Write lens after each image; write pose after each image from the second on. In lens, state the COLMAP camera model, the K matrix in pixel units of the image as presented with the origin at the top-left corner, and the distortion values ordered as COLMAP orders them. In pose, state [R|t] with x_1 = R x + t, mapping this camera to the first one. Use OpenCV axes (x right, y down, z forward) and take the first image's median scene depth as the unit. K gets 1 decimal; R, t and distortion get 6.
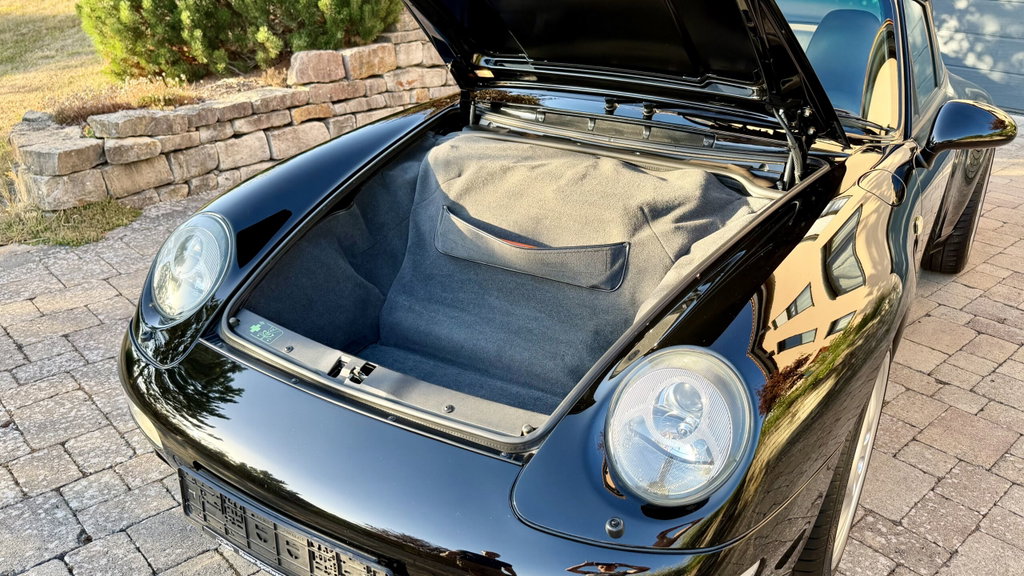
lens RADIAL K [[810.2, 0, 514.9], [0, 810.2, 286.3], [0, 0, 1]] dist [0.091658, -0.138421]
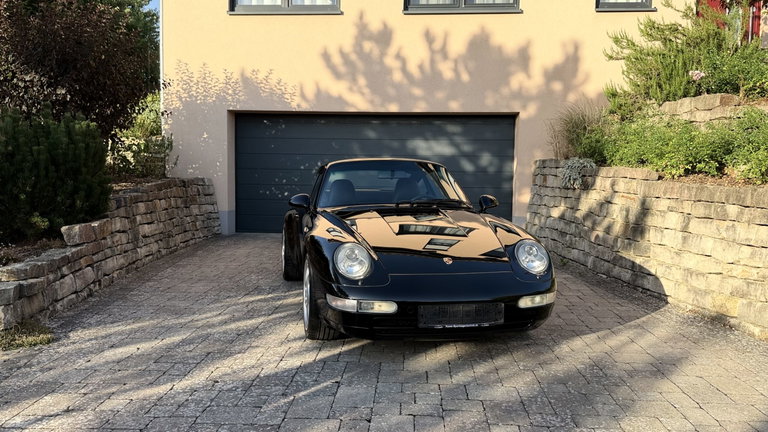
lens RADIAL K [[607.6, 0, 382.7], [0, 607.6, 211.5], [0, 0, 1]] dist [0.091658, -0.138421]
pose [[0.710951, -0.064538, 0.700274, -0.751688], [0.290517, 0.933791, -0.208887, 0.118748], [-0.640428, 0.351950, 0.682629, -0.205812]]
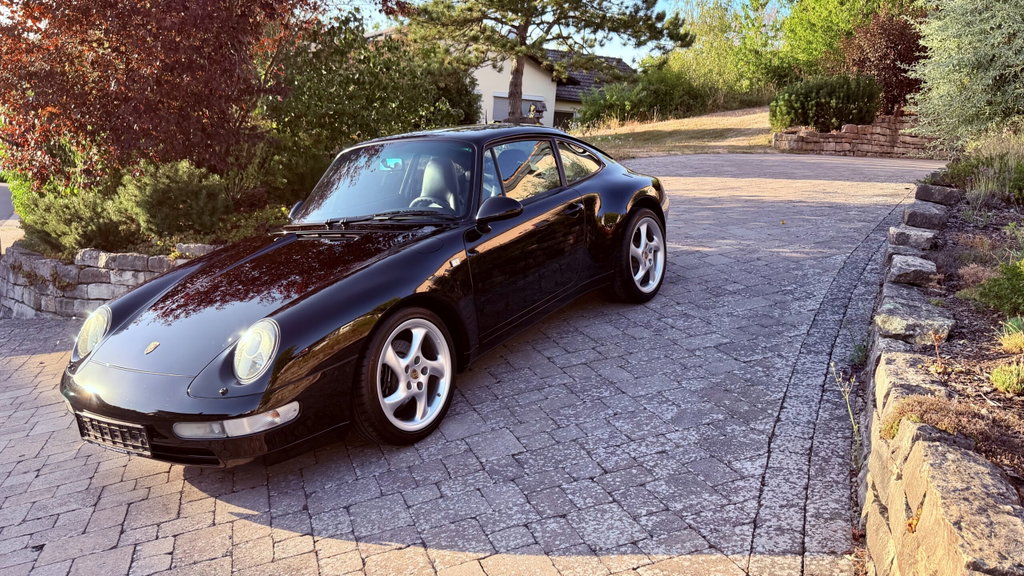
lens RADIAL K [[810.2, 0, 516.0], [0, 810.2, 293.1], [0, 0, 1]] dist [0.091658, -0.138421]
pose [[0.917996, 0.116815, -0.378996, -0.163577], [-0.199705, 0.961793, -0.187278, 1.528807], [0.342638, 0.247607, 0.906250, -2.819167]]
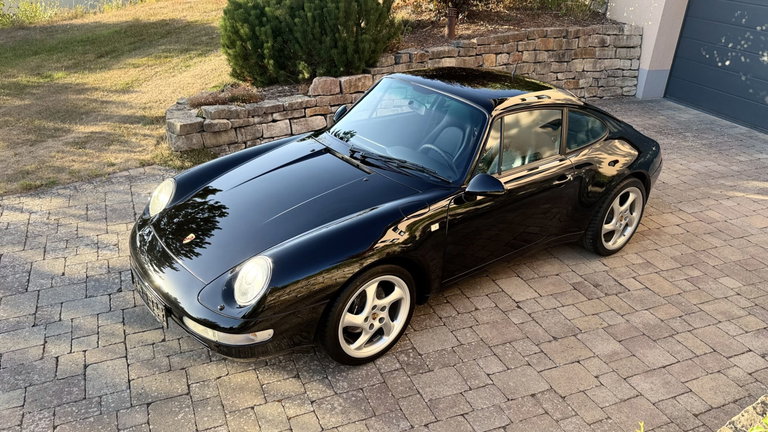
lens RADIAL K [[607.6, 0, 389.2], [0, 607.6, 221.0], [0, 0, 1]] dist [0.091658, -0.138421]
pose [[0.942584, 0.160629, -0.292803, 0.395280], [-0.152073, 0.987005, 0.051911, -0.072537], [0.297337, -0.004403, 0.954763, -0.304761]]
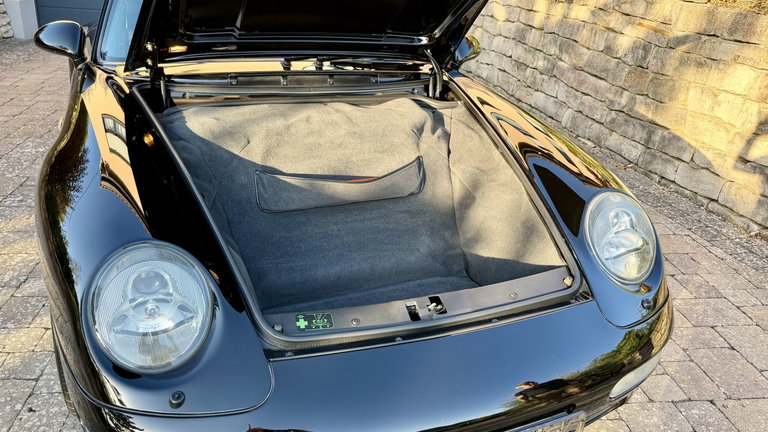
lens RADIAL K [[607.6, 0, 388.4], [0, 607.6, 210.4], [0, 0, 1]] dist [0.091658, -0.138421]
pose [[0.573822, -0.309461, 0.758262, -0.311906], [0.280136, 0.944180, 0.173341, -0.070955], [-0.769579, 0.112950, 0.628483, 0.177480]]
